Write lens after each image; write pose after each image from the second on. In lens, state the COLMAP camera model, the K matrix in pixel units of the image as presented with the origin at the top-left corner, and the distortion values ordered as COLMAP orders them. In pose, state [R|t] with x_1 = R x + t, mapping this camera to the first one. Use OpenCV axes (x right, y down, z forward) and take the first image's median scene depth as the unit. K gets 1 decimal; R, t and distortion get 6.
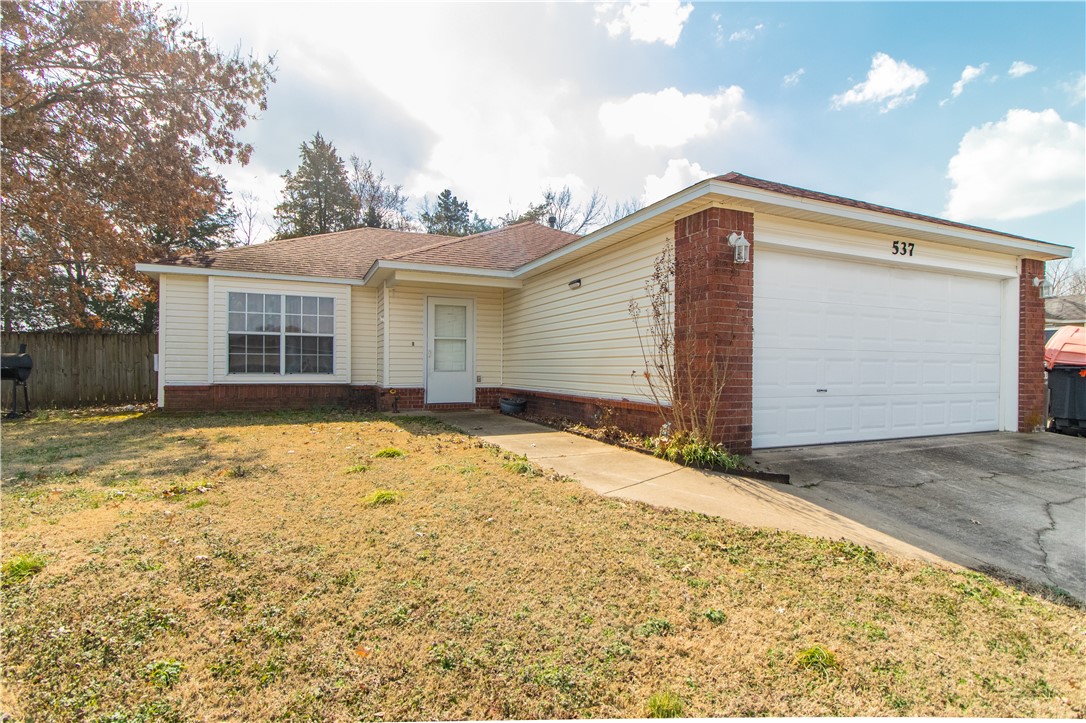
lens RADIAL K [[531.2, 0, 543.0], [0, 531.2, 361.5], [0, 0, 1]] dist [-0.001720, -0.000280]
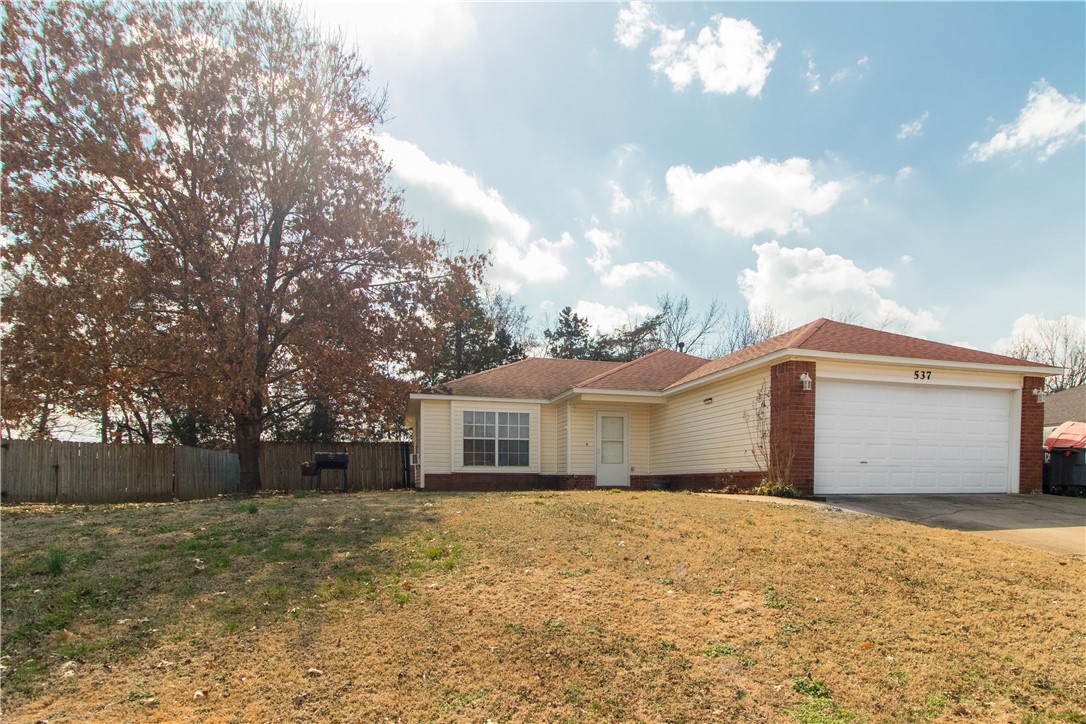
lens RADIAL K [[559.2, 0, 545.9], [0, 559.2, 482.4], [0, 0, 1]] dist [0.003659, 0.000705]
pose [[0.981998, 0.000984, -0.188890, -0.076290], [0.001404, 0.999921, 0.012509, 0.055969], [0.188887, -0.012549, 0.981919, -0.555375]]
